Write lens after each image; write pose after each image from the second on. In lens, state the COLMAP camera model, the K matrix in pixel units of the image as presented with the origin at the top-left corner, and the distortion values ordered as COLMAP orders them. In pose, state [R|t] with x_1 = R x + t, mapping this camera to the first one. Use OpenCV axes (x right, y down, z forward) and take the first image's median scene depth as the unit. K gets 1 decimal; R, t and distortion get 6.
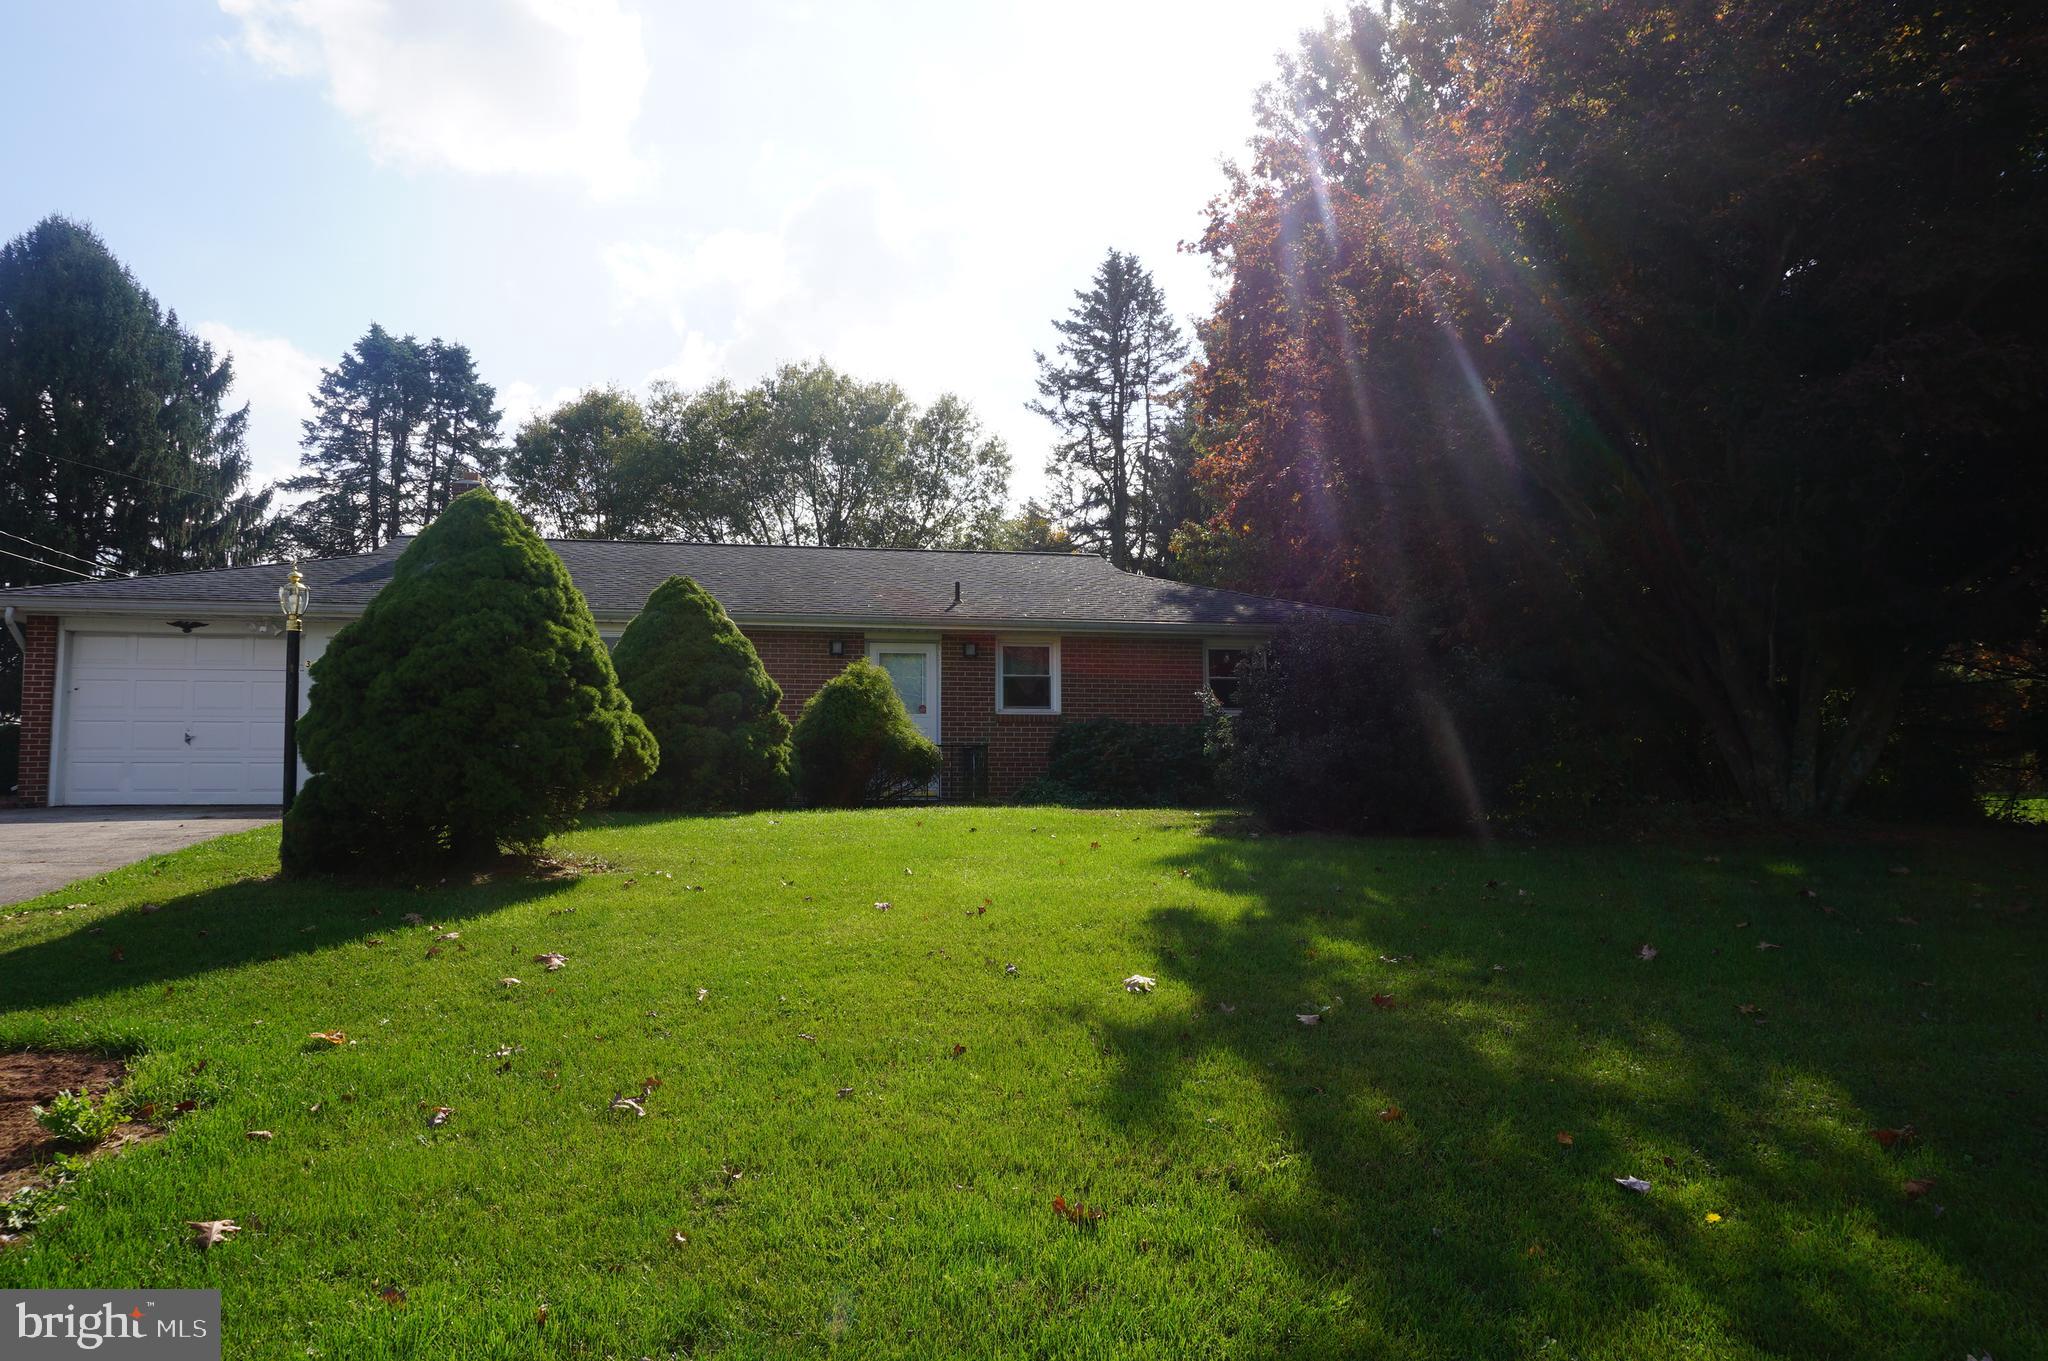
lens RADIAL K [[1363.2, 0, 1001.4], [0, 1363.2, 679.4], [0, 0, 1]] dist [-0.013580, -0.000577]
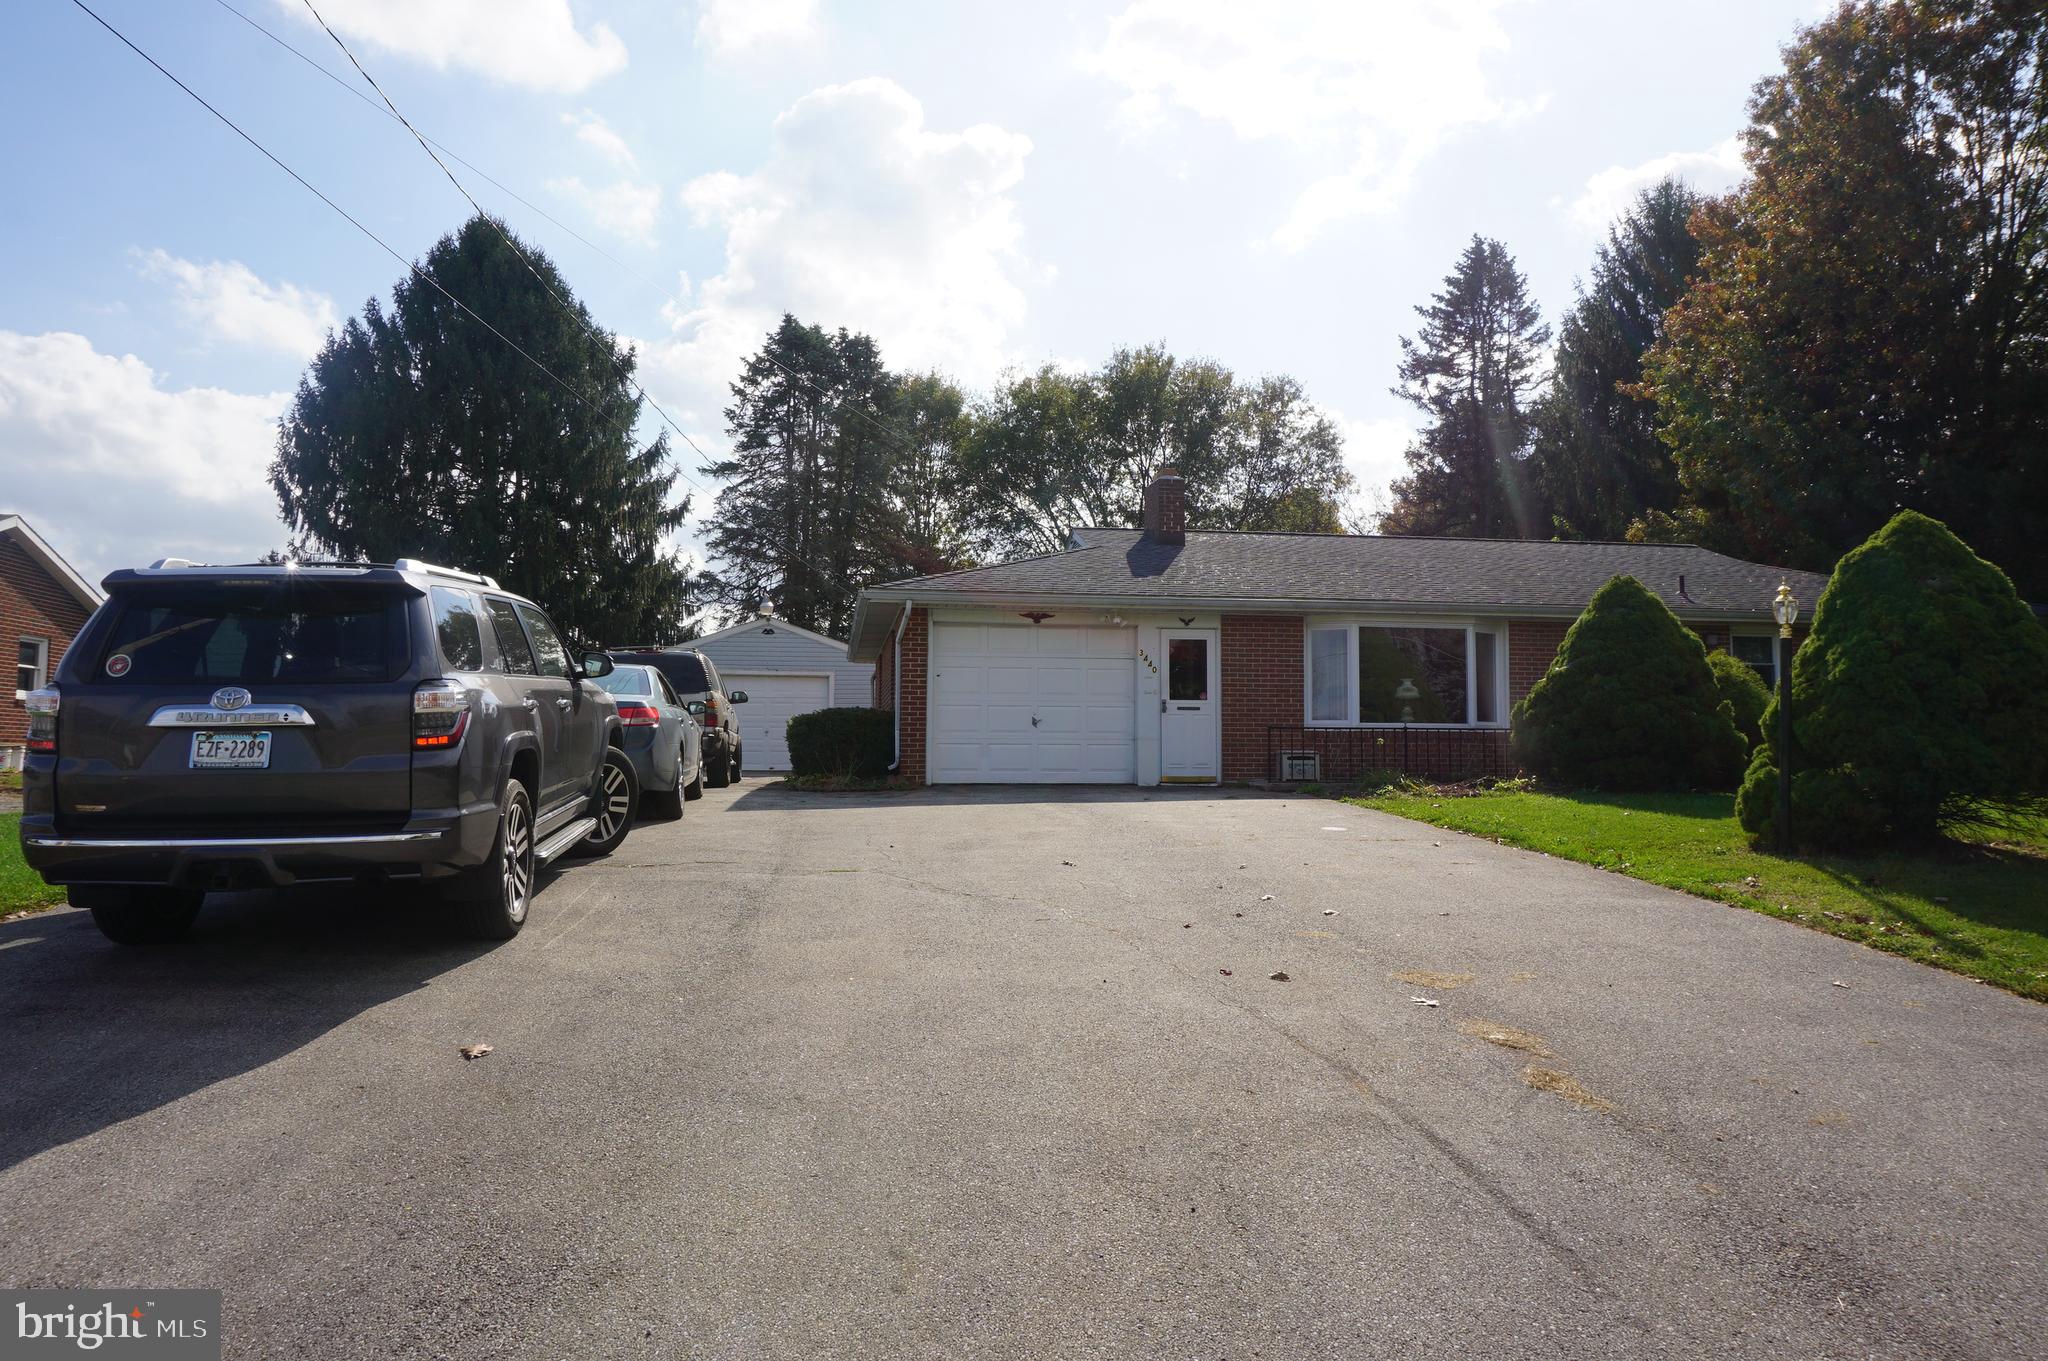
lens RADIAL K [[1367.9, 0, 1041.0], [0, 1367.9, 659.7], [0, 0, 1]] dist [-0.001430, 0.000612]
pose [[0.999355, 0.003261, -0.035760, -0.227859], [-0.003104, 0.999985, 0.004451, -0.004315], [0.035774, -0.004337, 0.999350, -0.033224]]
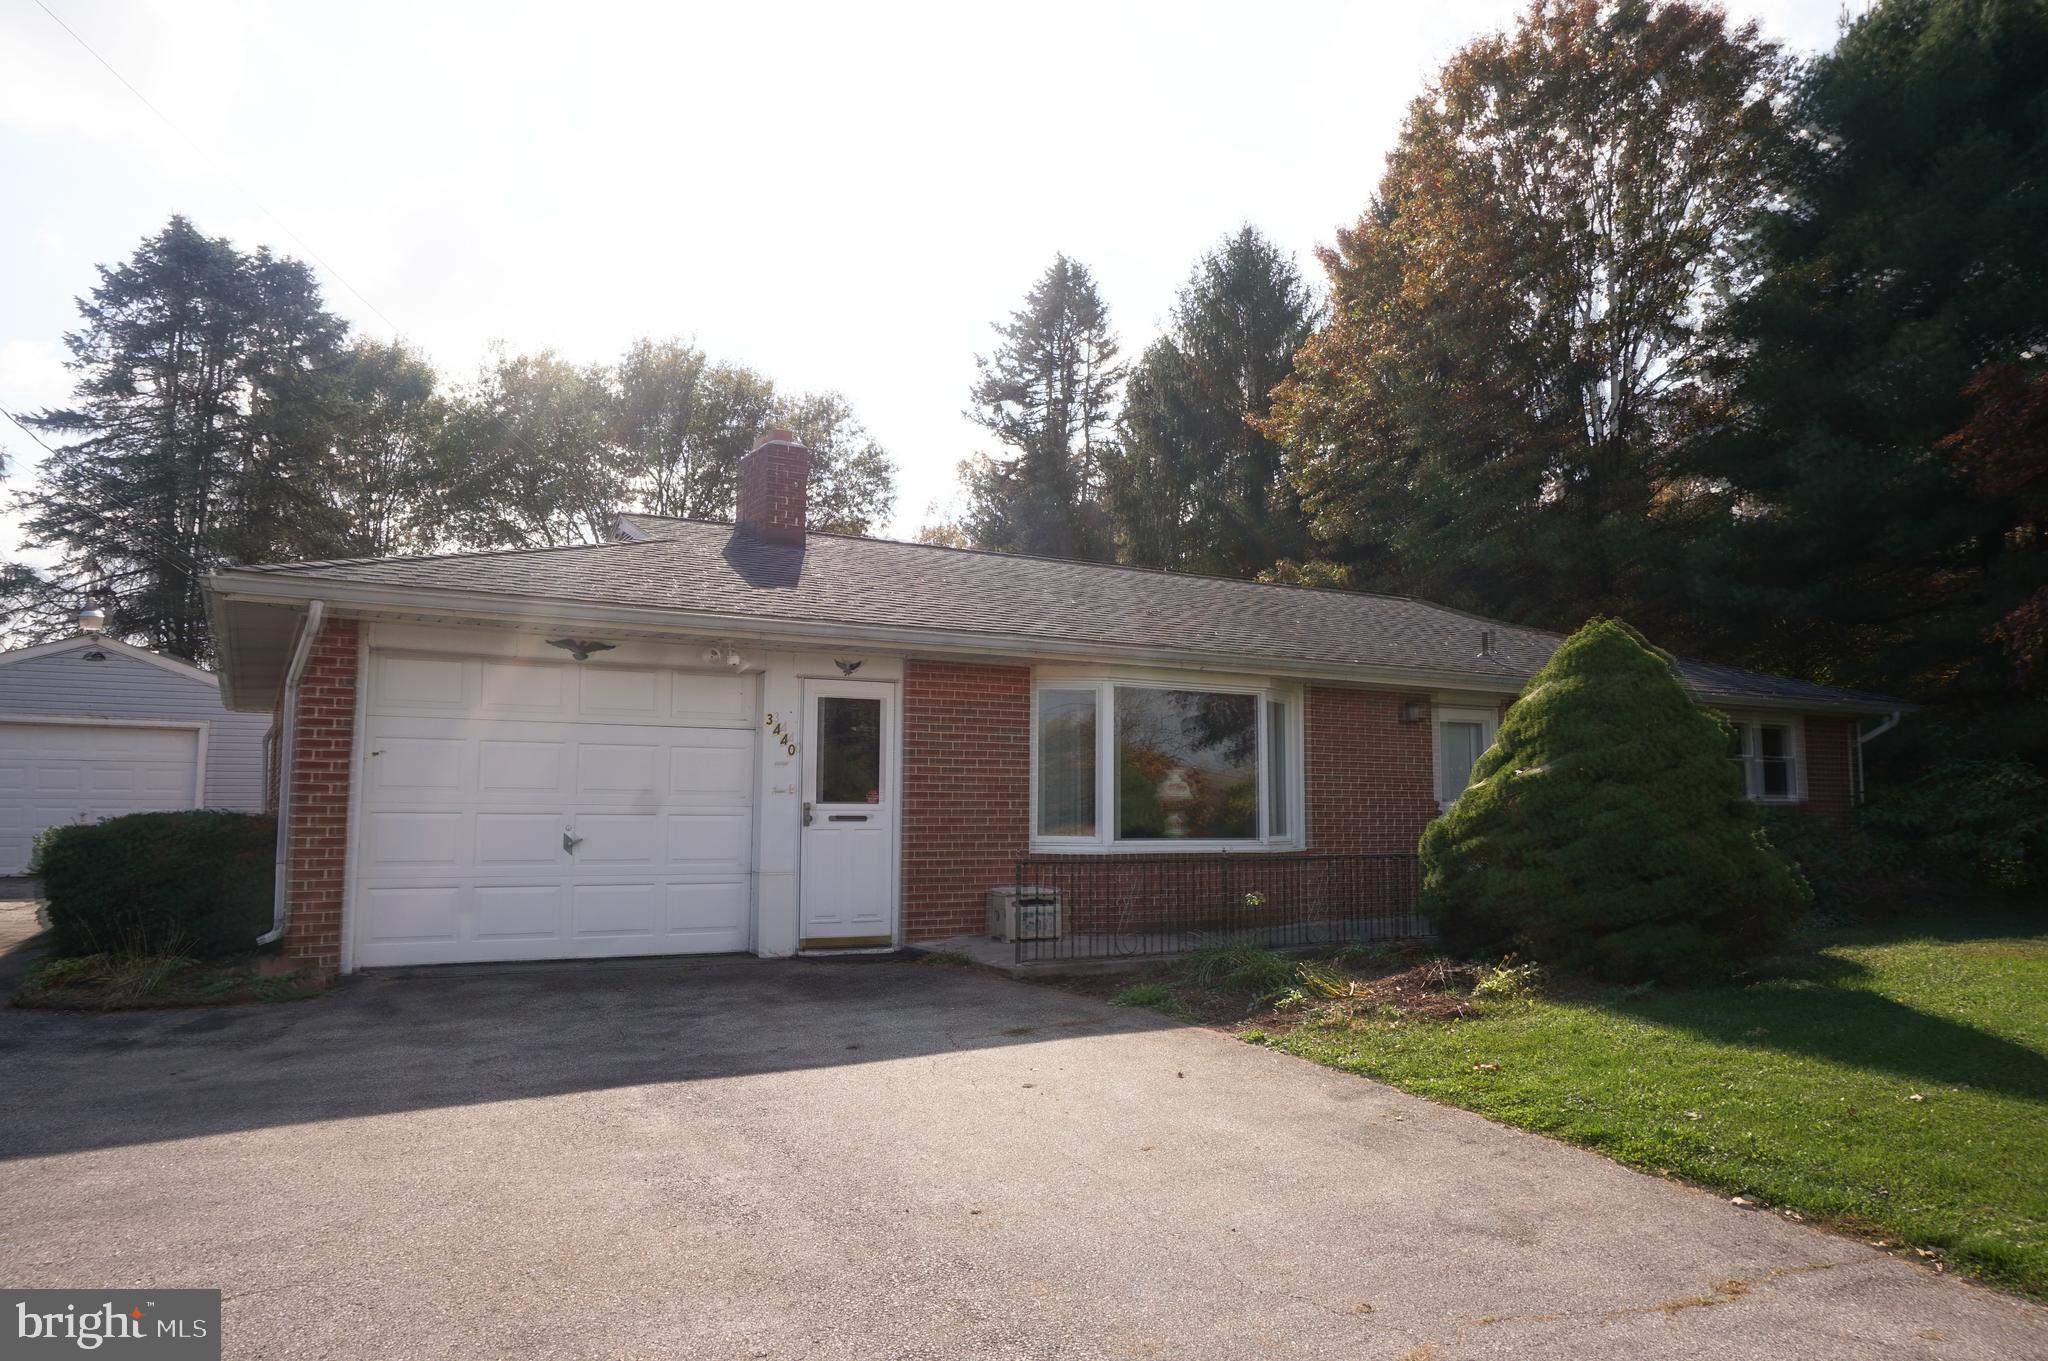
lens RADIAL K [[1369.8, 0, 1024.0], [0, 1369.8, 680.5], [0, 0, 1]] dist [-0.068135, 0.068115]
pose [[0.946043, 0.040546, 0.321495, -0.248014], [-0.034647, 0.999110, -0.024053, -0.007353], [-0.322185, 0.011616, 0.946606, 0.161129]]
